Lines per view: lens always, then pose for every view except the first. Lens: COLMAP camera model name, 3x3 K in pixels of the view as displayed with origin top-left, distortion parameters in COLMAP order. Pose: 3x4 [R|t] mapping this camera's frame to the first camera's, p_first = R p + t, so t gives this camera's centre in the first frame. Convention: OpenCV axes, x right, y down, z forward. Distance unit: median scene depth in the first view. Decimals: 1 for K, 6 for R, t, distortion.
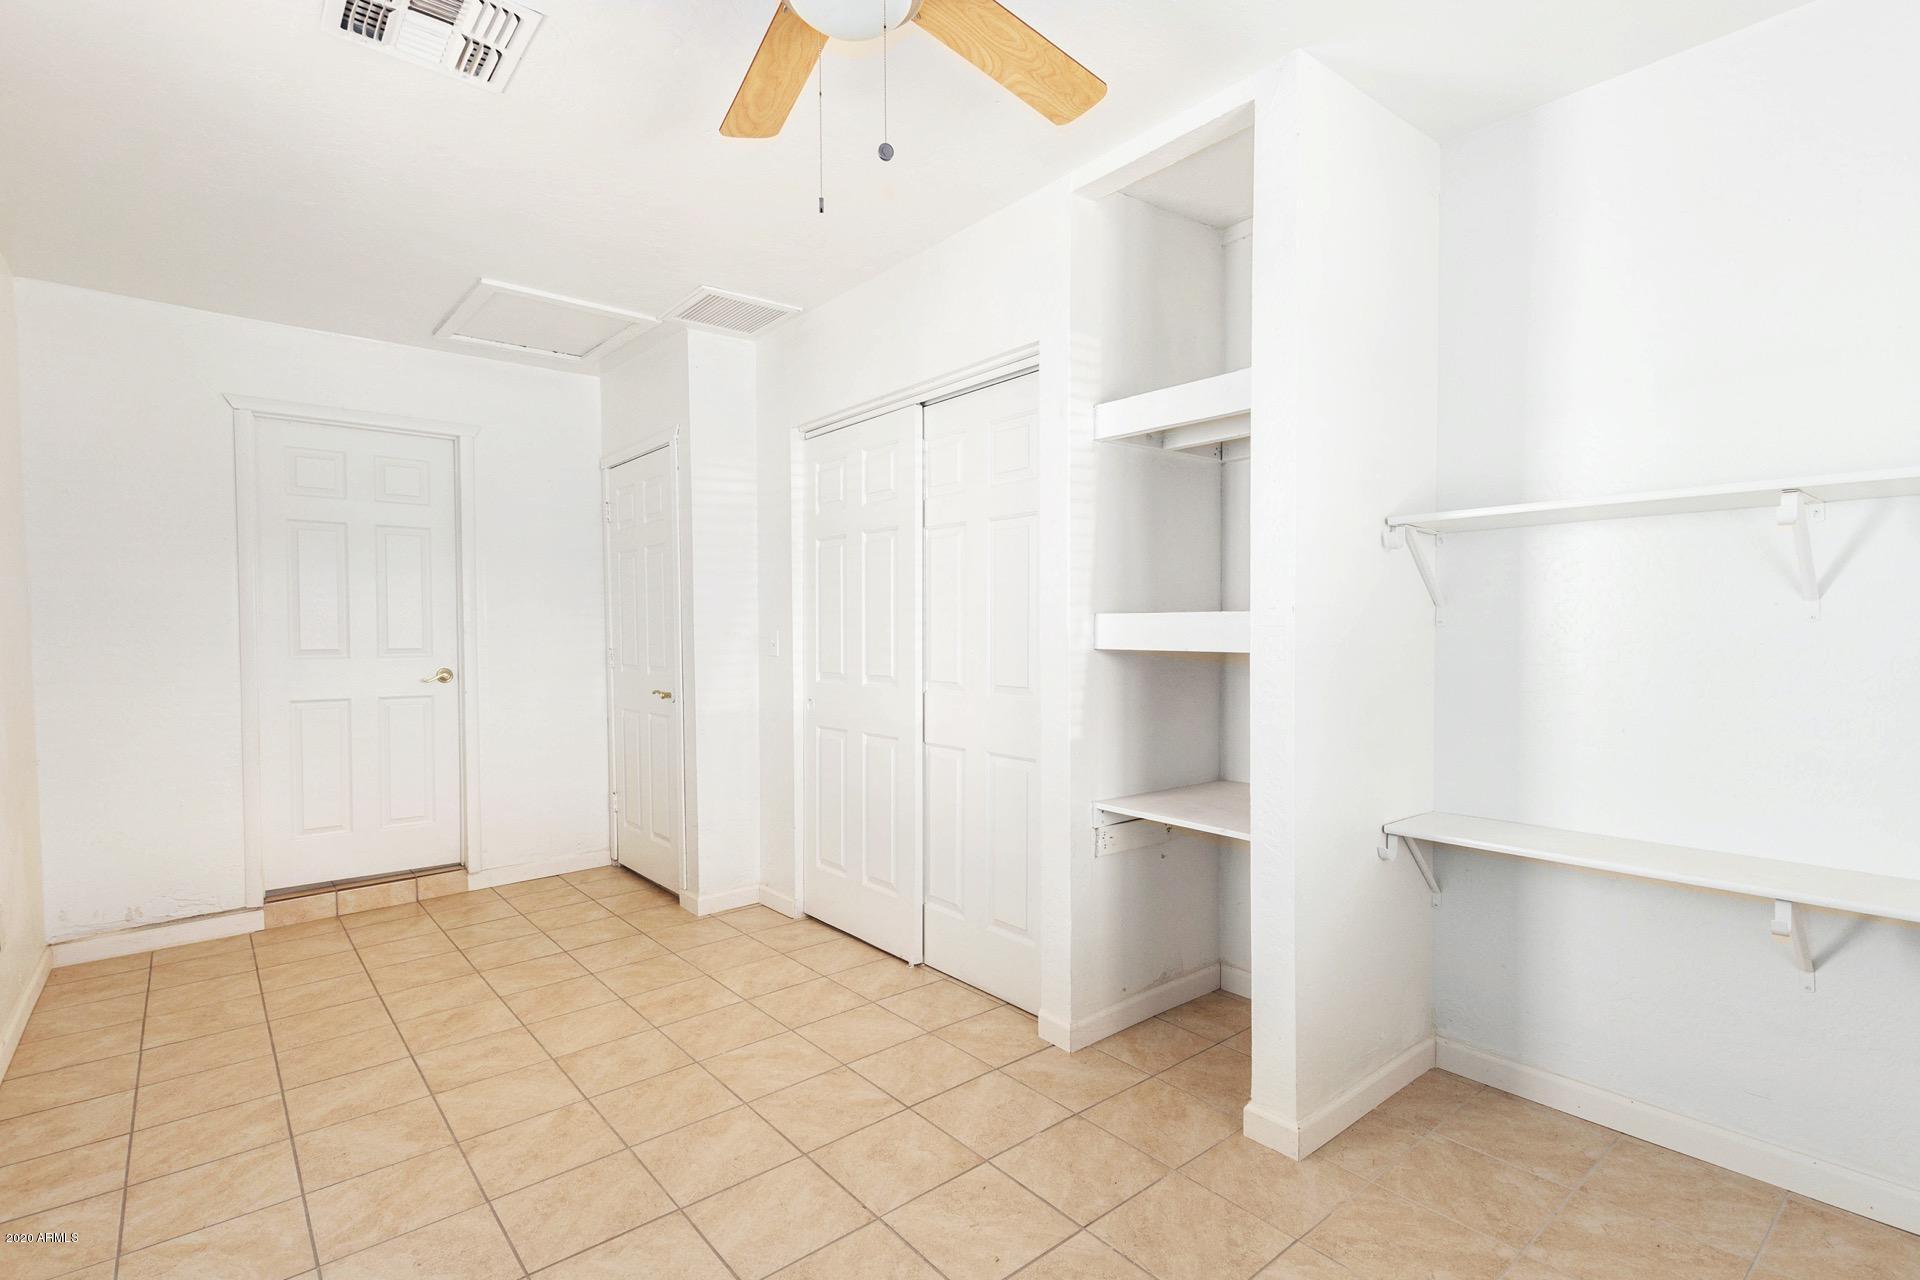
lens RADIAL K [[919.4, 0, 971.4], [0, 919.4, 643.5], [0, 0, 1]] dist [0.016269, -0.006860]
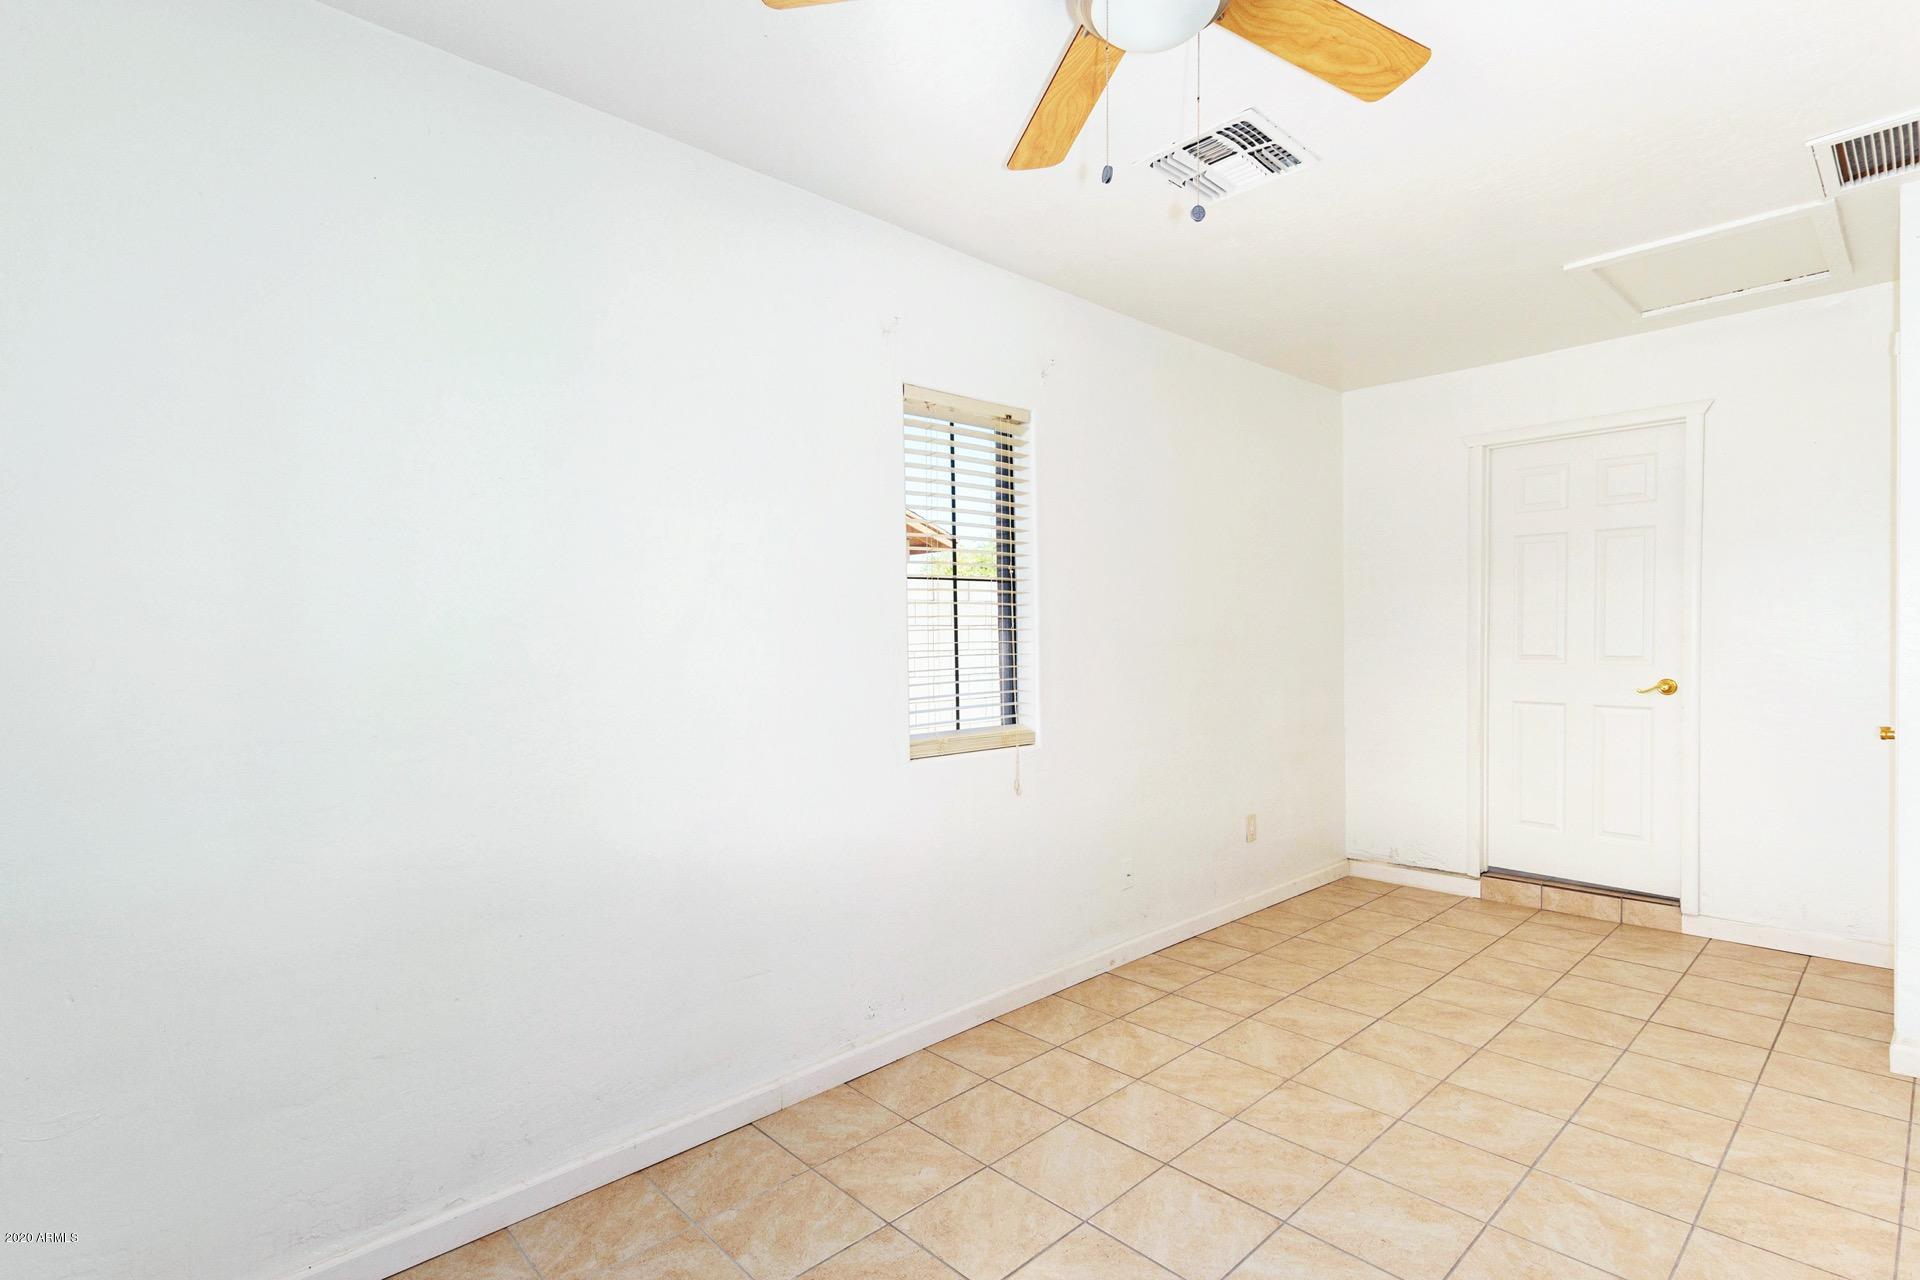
lens RADIAL K [[919.4, 0, 954.8], [0, 919.4, 641.3], [0, 0, 1]] dist [0.016269, -0.006860]
pose [[0.044739, 0.011974, -0.998927, 0.422243], [-0.009100, 0.999892, 0.011578, -0.018650], [0.998957, 0.008572, 0.044843, 0.372563]]
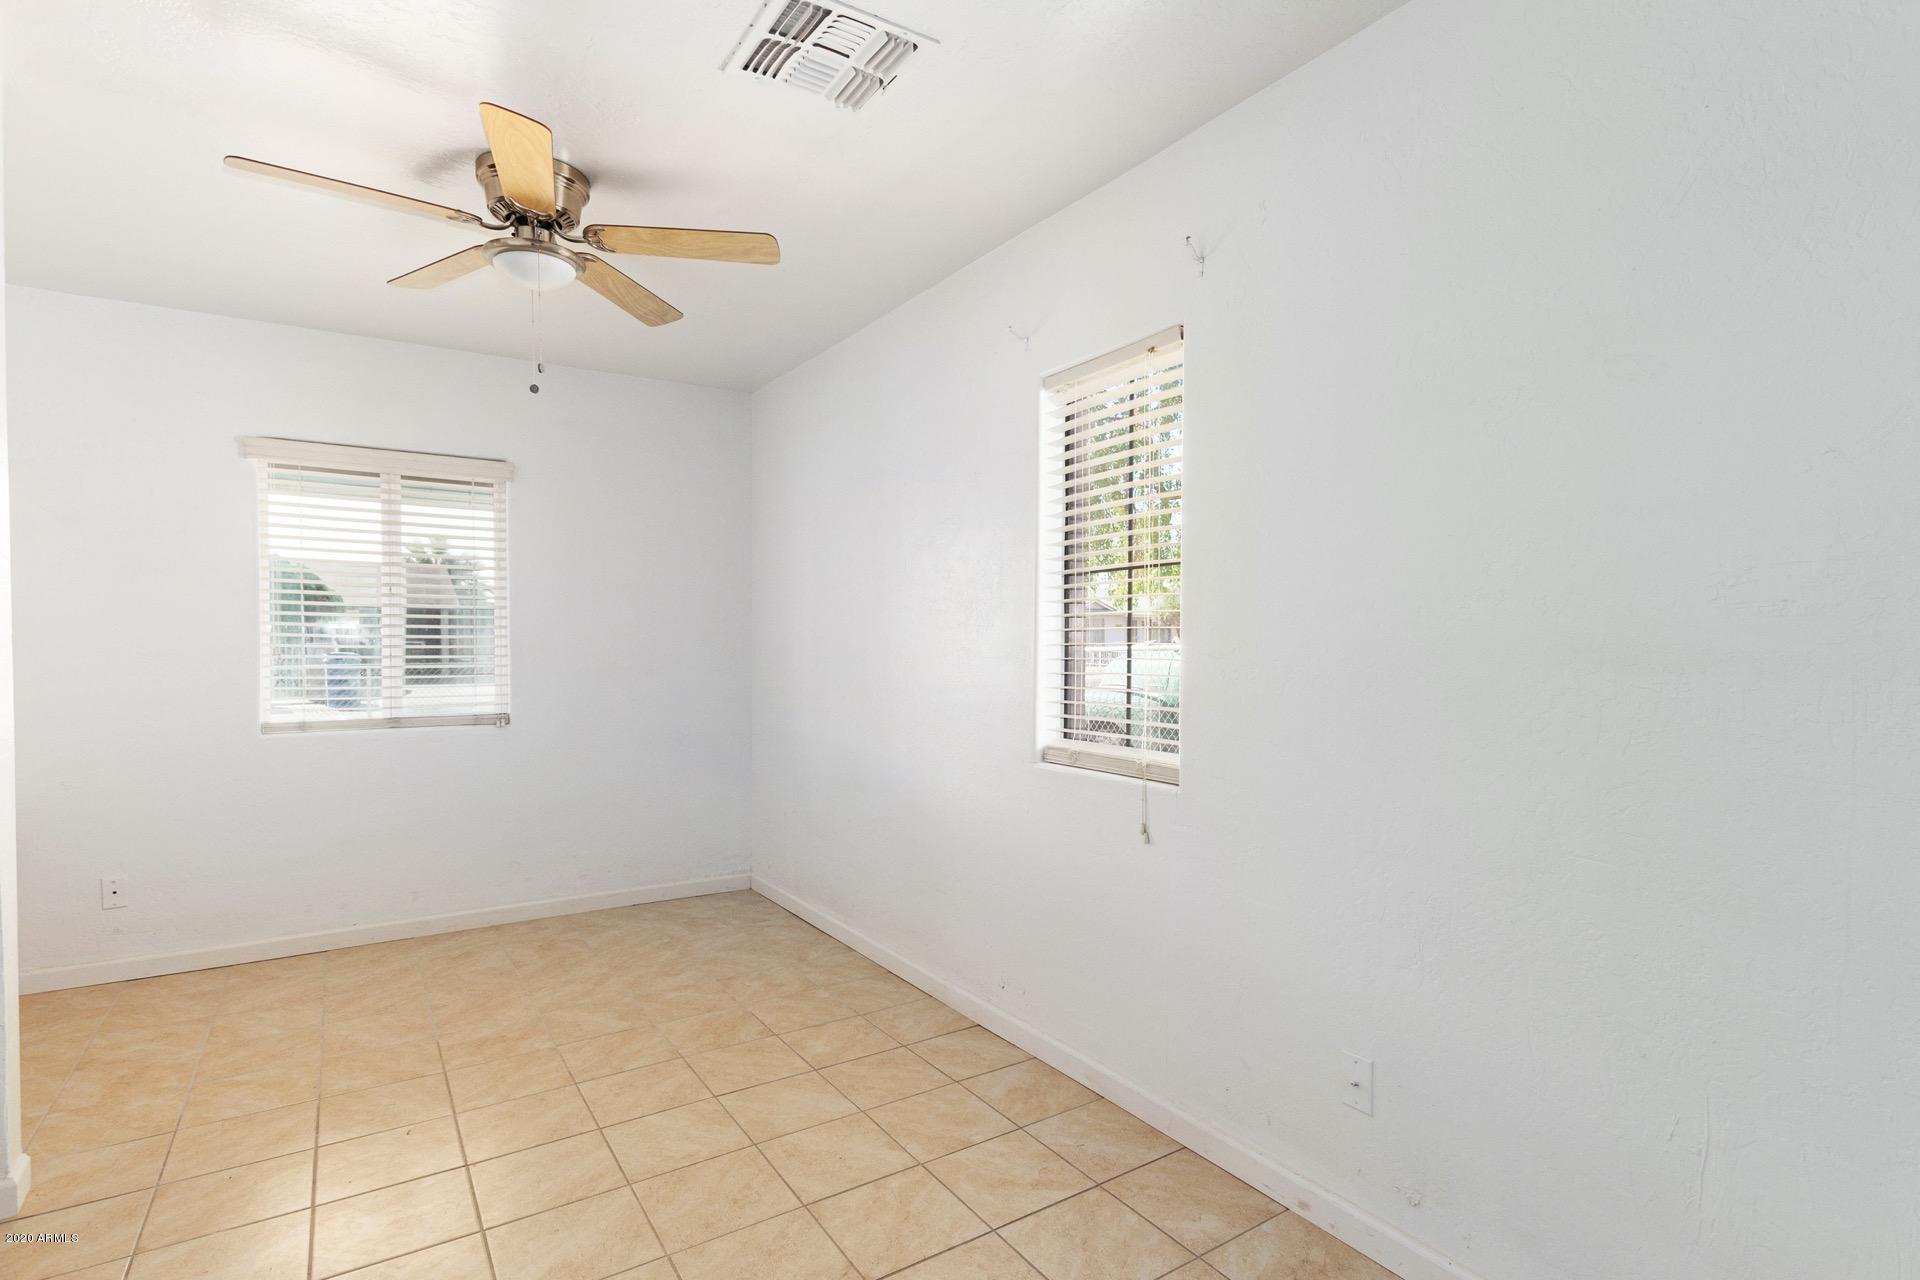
lens RADIAL K [[919.4, 0, 974.3], [0, 919.4, 647.7], [0, 0, 1]] dist [0.016269, -0.006860]
pose [[-0.994587, 0.009964, 0.103433, -0.528275], [0.012877, 0.999538, 0.027537, -0.027540], [-0.103111, 0.028720, -0.994255, 1.275898]]
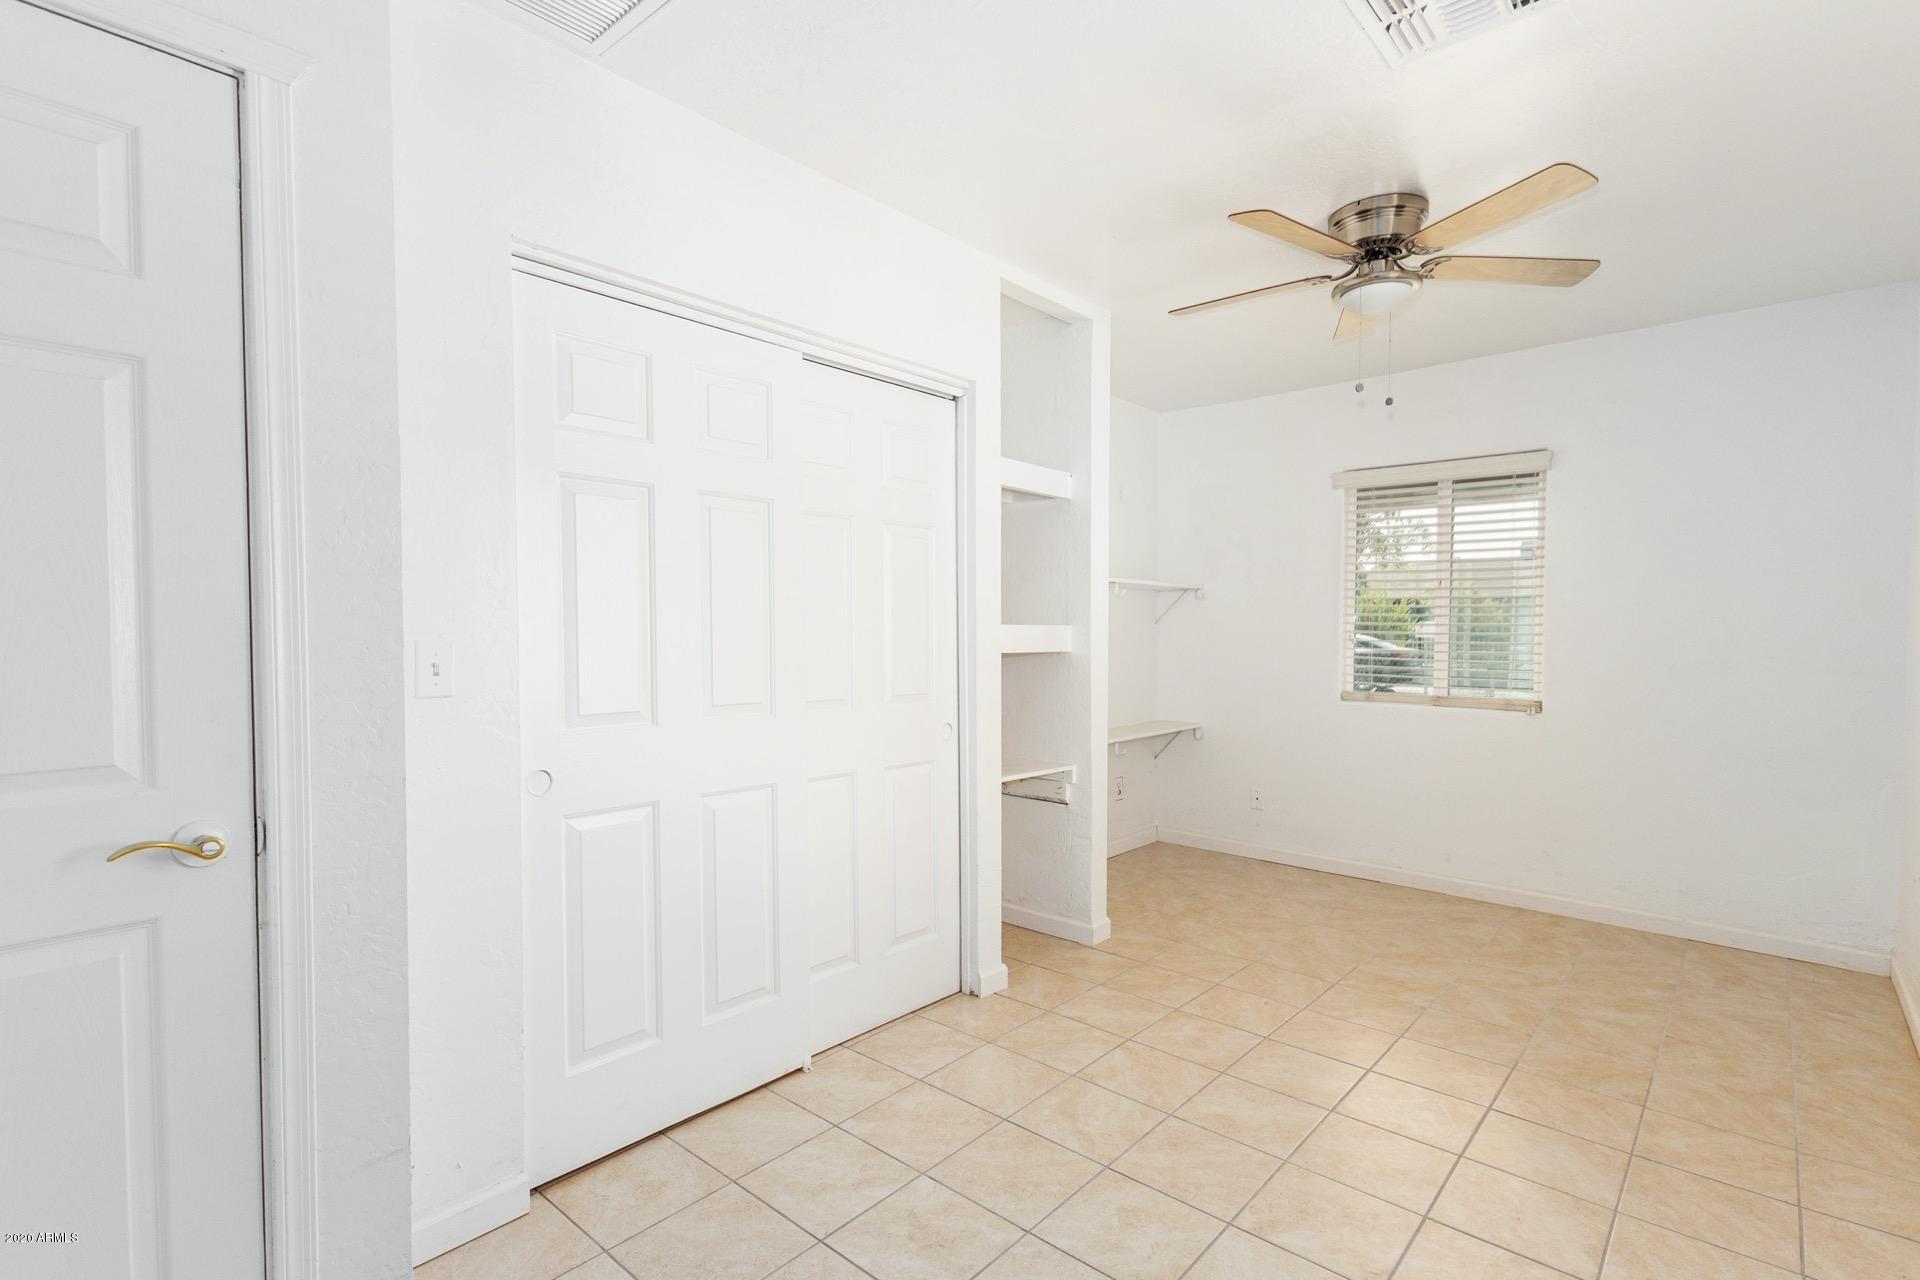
lens RADIAL K [[919.4, 0, 968.9], [0, 919.4, 631.3], [0, 0, 1]] dist [0.016269, -0.006860]
pose [[-0.156234, 0.009015, 0.987679, -0.912991], [0.018622, 0.999807, -0.006180, -0.012687], [-0.987544, 0.017427, -0.156372, 1.041676]]
